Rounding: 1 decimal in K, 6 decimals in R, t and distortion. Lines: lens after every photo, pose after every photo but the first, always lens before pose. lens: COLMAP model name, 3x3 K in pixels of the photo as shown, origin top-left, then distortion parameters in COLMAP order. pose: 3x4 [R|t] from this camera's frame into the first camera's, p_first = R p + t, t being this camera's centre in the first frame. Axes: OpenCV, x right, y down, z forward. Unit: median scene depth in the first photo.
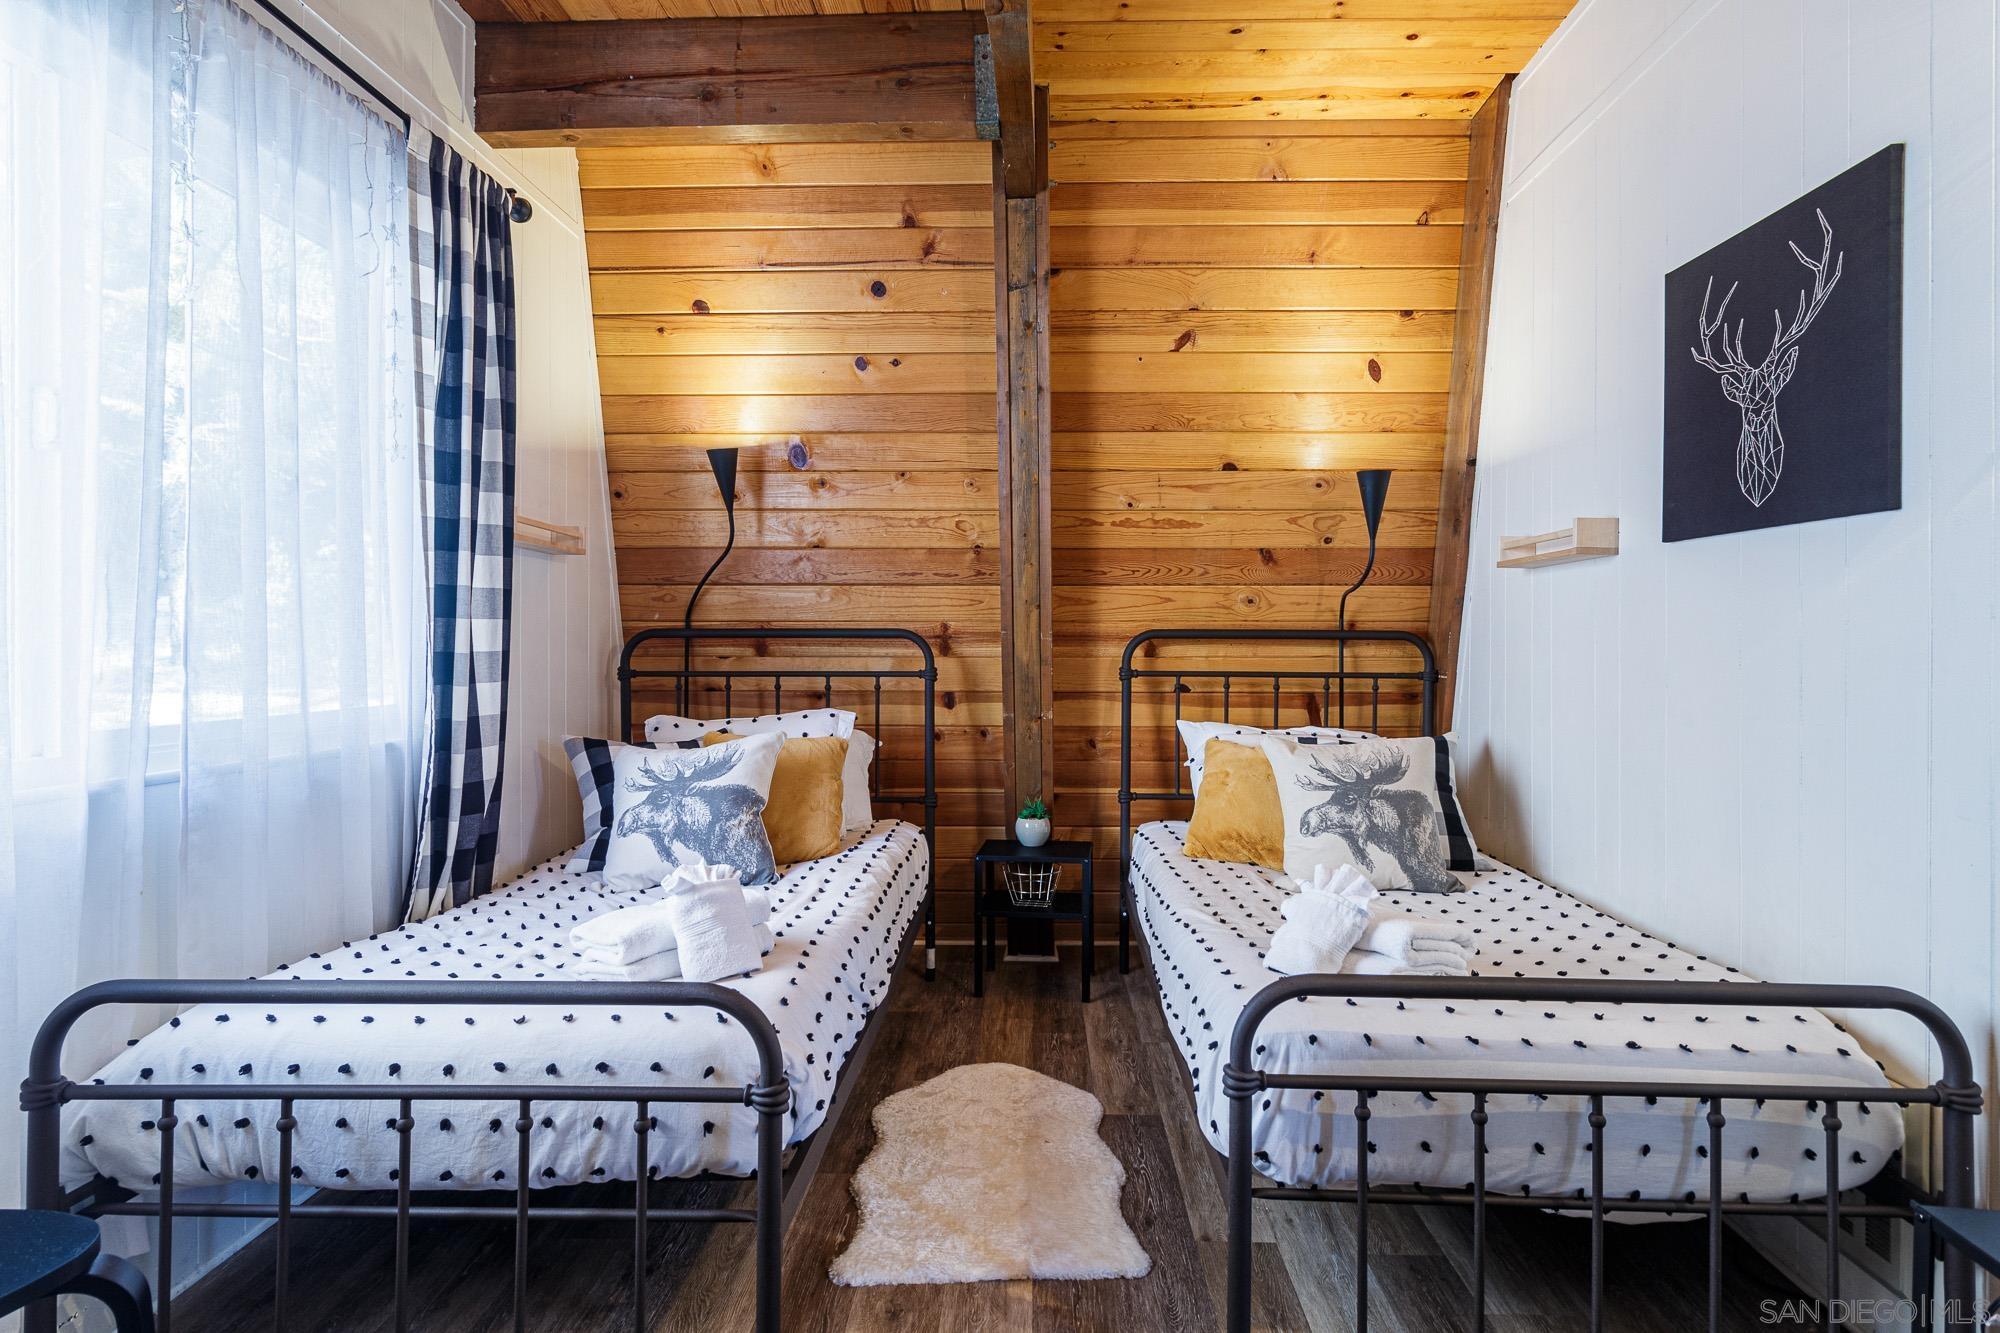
lens RADIAL K [[987.4, 0, 1000.0], [0, 987.4, 666.5], [0, 0, 1]] dist [-0.003992, -0.001755]
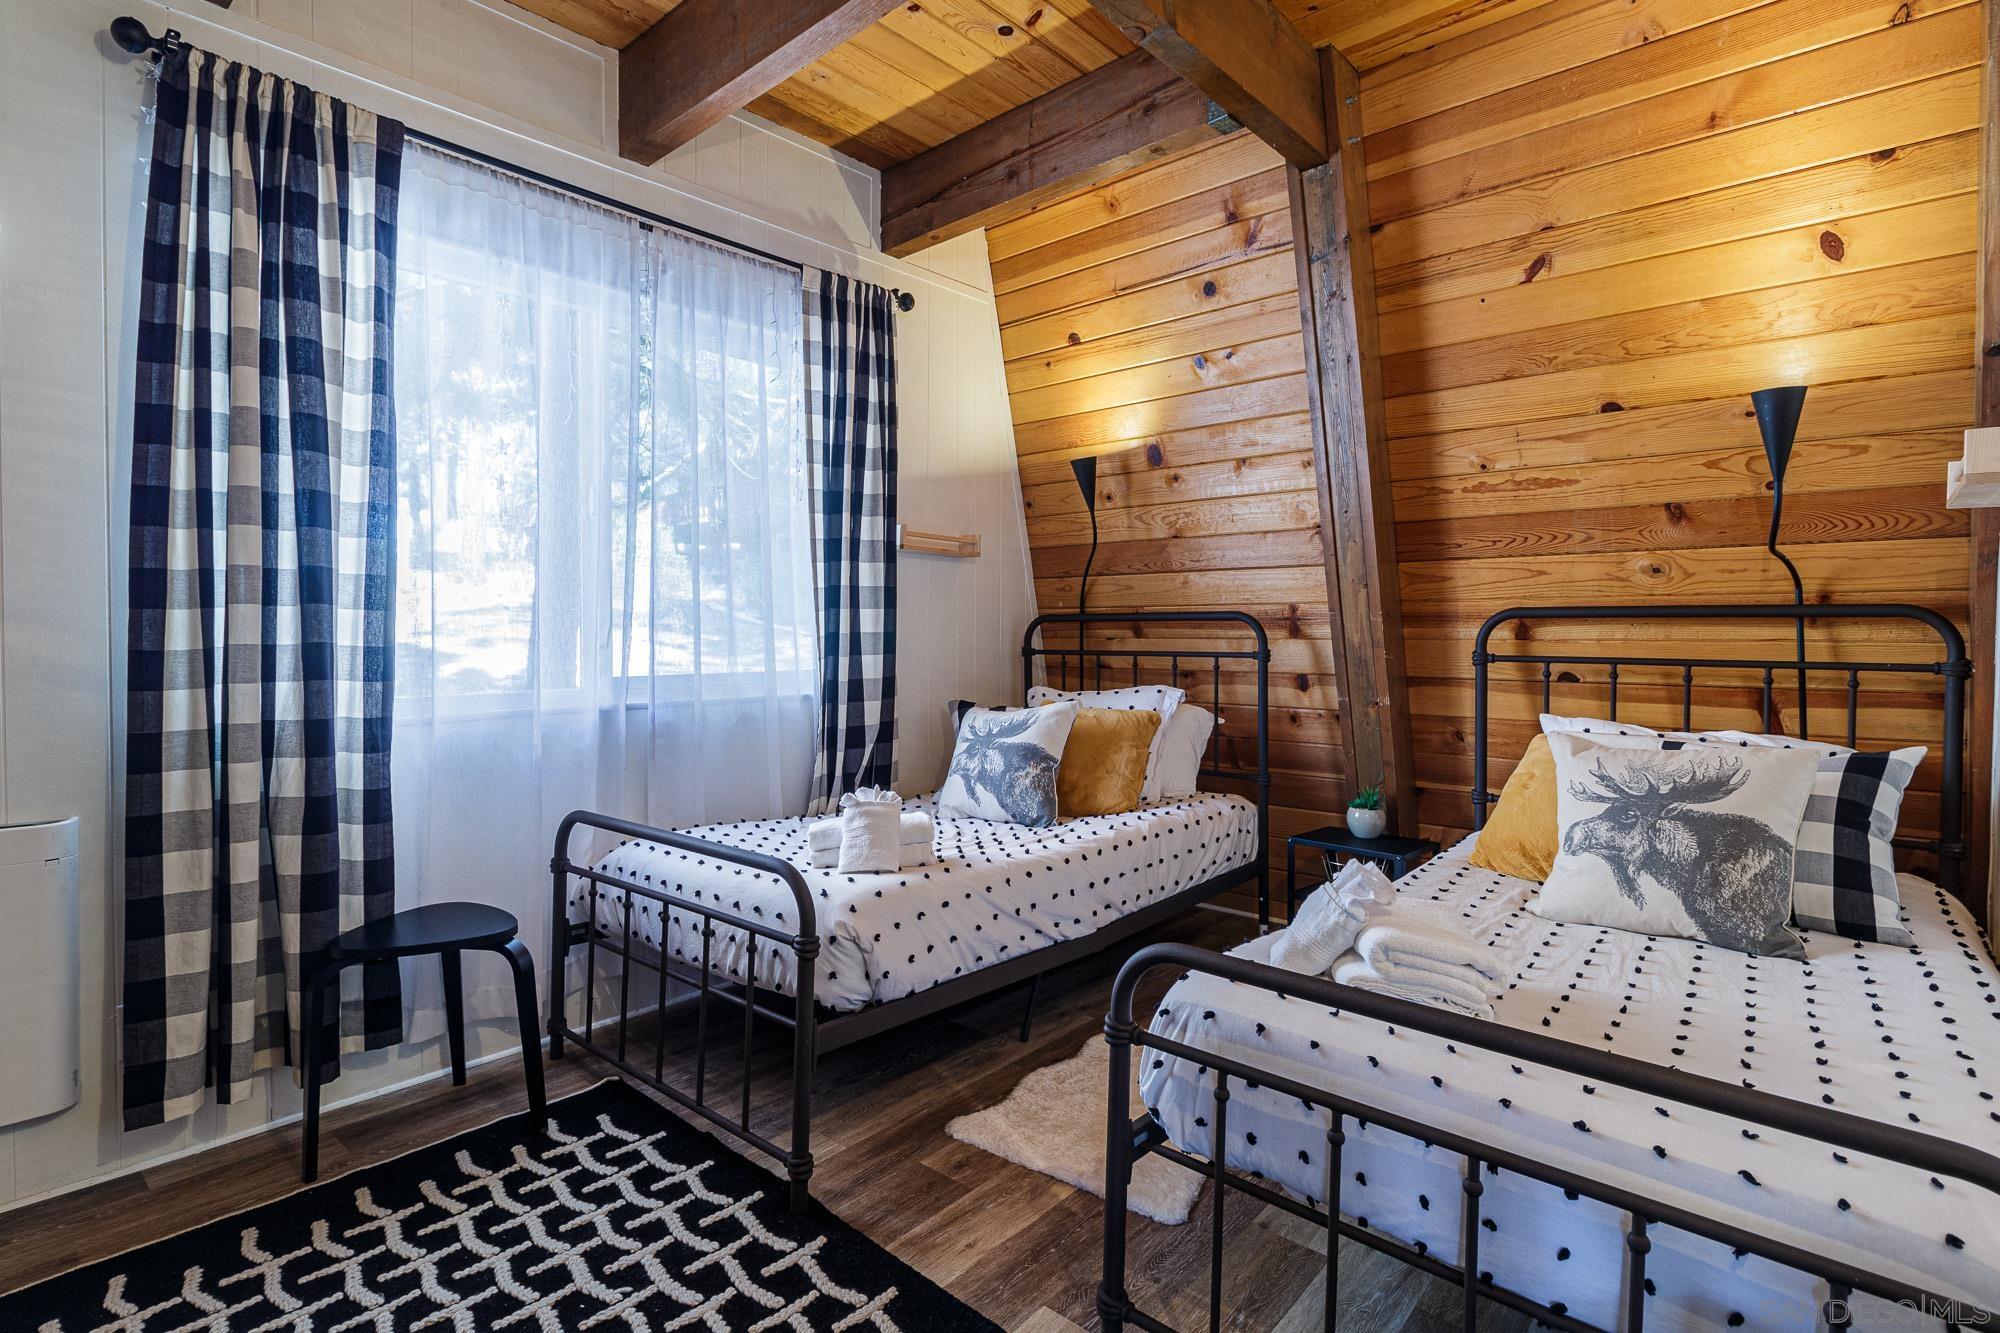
lens RADIAL K [[987.4, 0, 1000.0], [0, 987.4, 666.5], [0, 0, 1]] dist [-0.003992, -0.001755]
pose [[0.760326, 0.020967, -0.649203, 0.394624], [-0.012292, 0.999764, 0.017893, 0.004325], [0.649425, -0.005625, 0.760405, 0.050552]]
